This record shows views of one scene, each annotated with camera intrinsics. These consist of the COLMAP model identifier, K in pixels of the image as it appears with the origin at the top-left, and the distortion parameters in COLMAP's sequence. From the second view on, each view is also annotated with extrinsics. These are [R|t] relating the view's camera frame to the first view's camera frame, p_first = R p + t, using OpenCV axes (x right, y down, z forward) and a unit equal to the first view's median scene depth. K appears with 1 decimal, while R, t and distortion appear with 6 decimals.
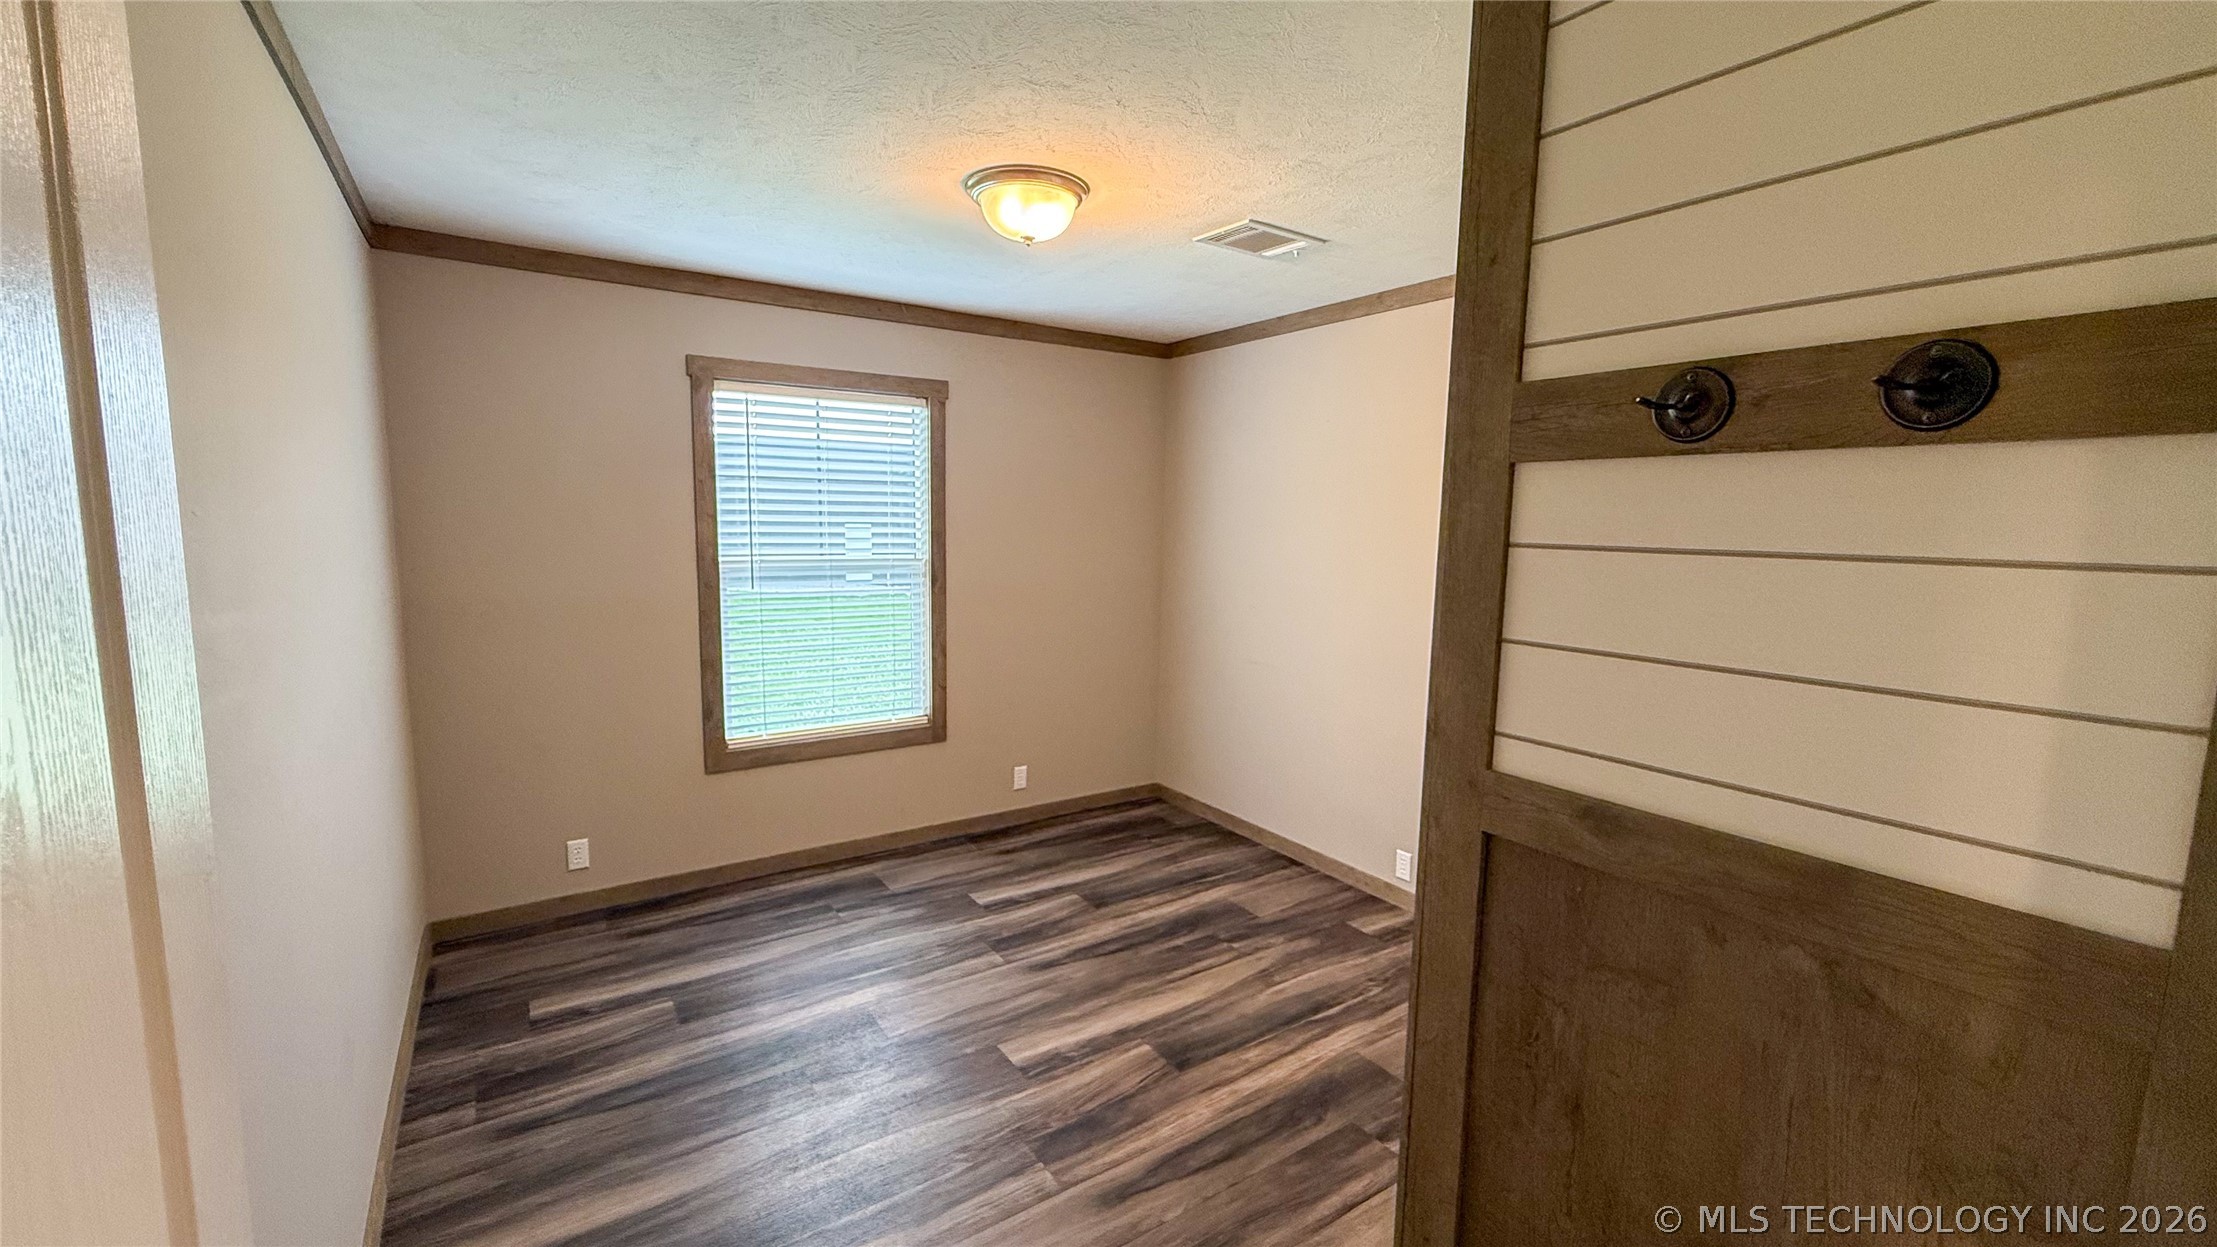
lens RADIAL K [[882.0, 0, 1107.3], [0, 882.0, 627.2], [0, 0, 1]] dist [0.004488, -0.000138]
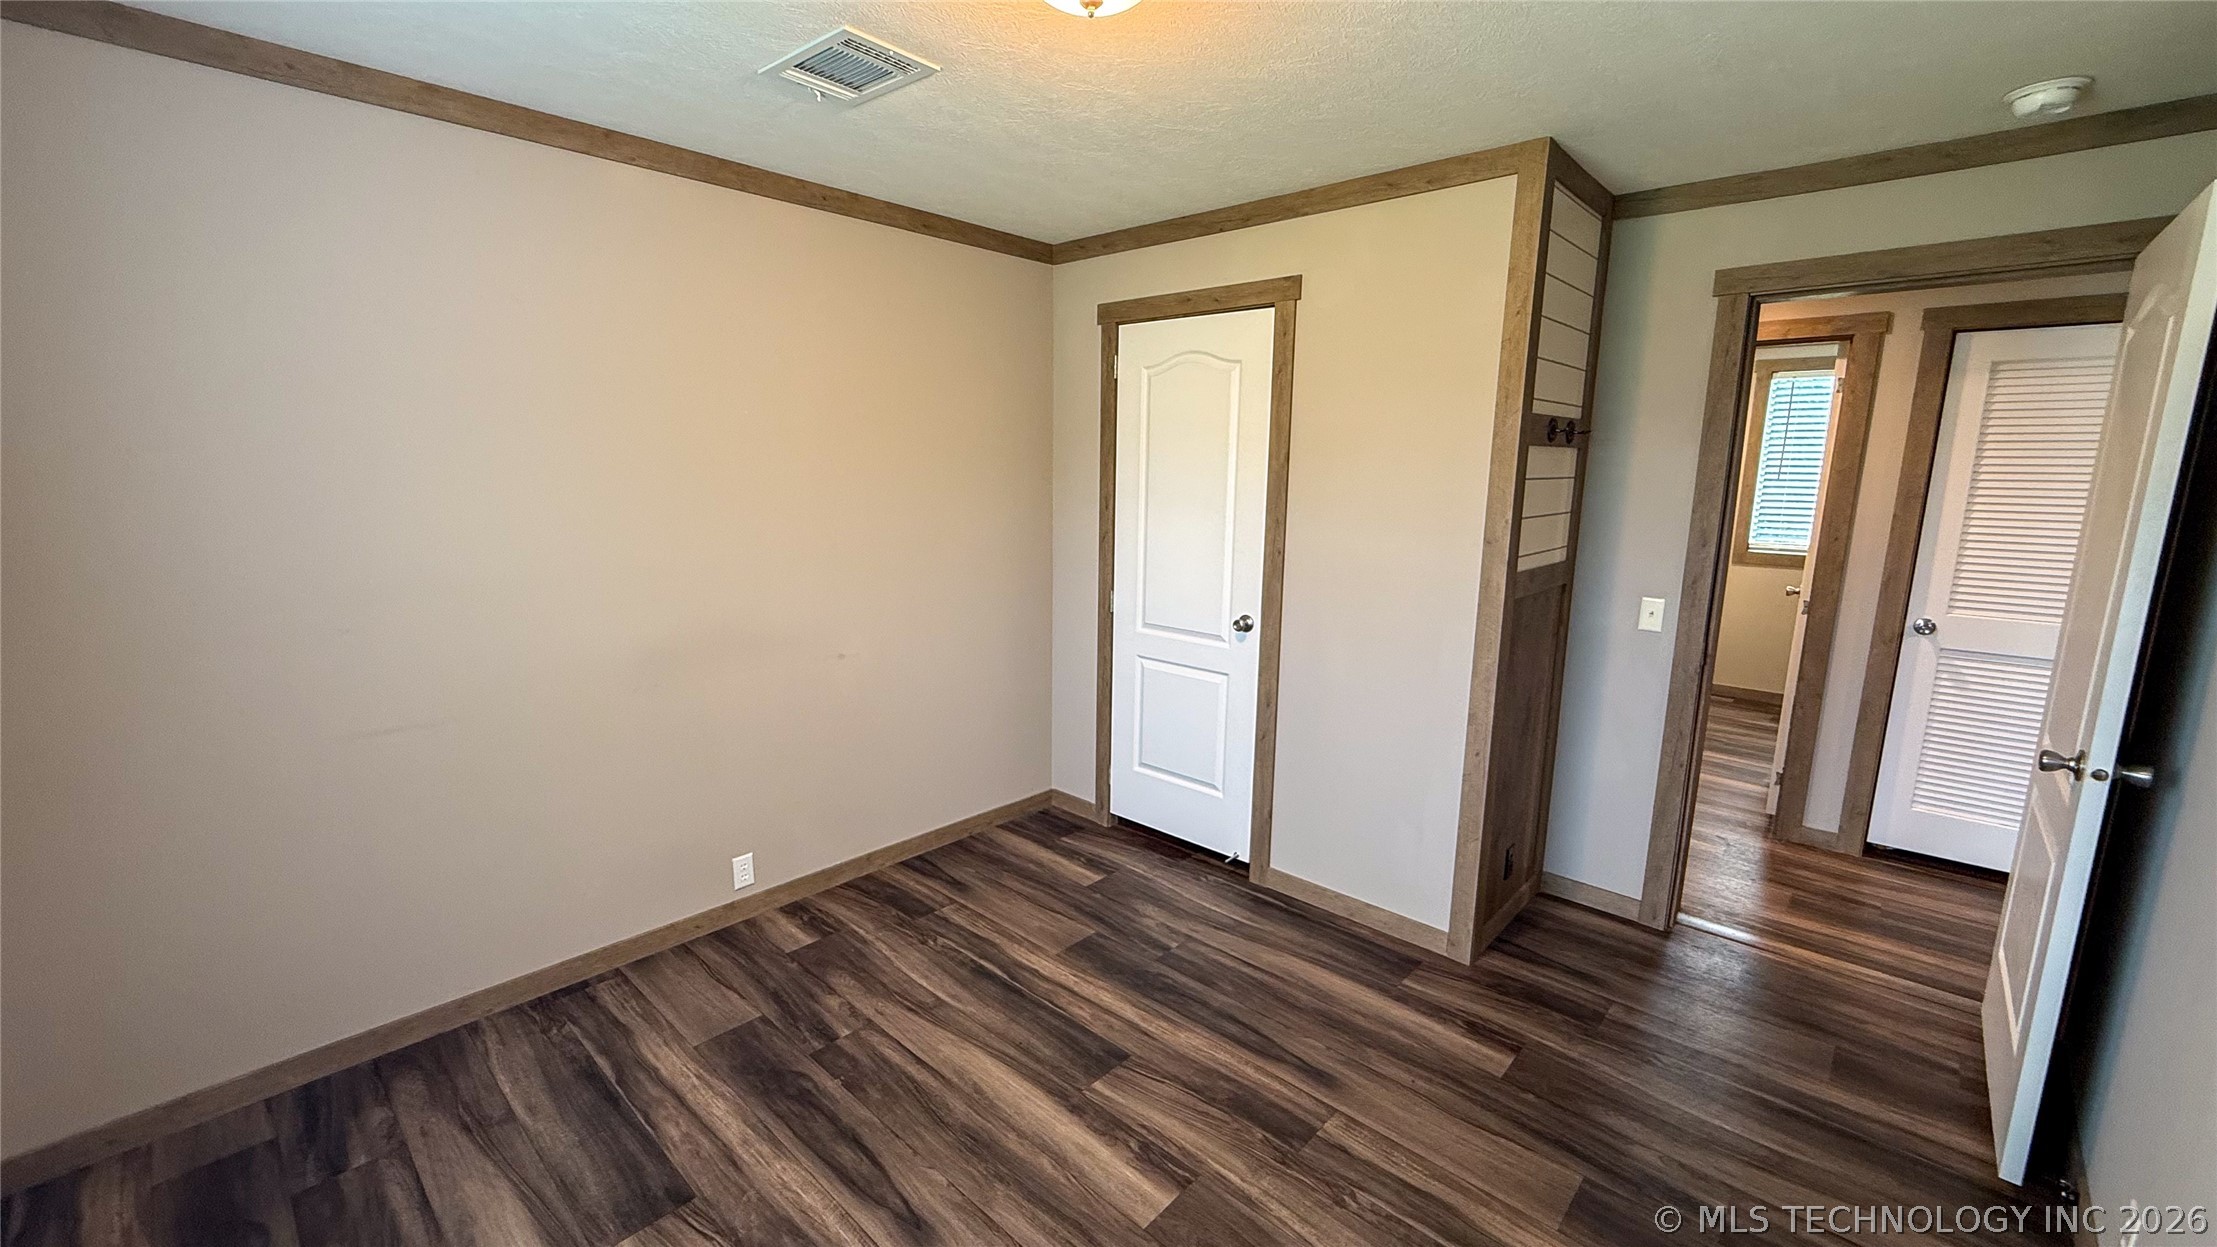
lens RADIAL K [[882.0, 0, 1096.0], [0, 882.0, 628.7], [0, 0, 1]] dist [0.004488, -0.000138]
pose [[-0.225376, -0.196997, 0.954148, -0.549038], [0.106785, 0.968449, 0.225173, -0.121229], [-0.968402, 0.152637, -0.197229, 0.870813]]
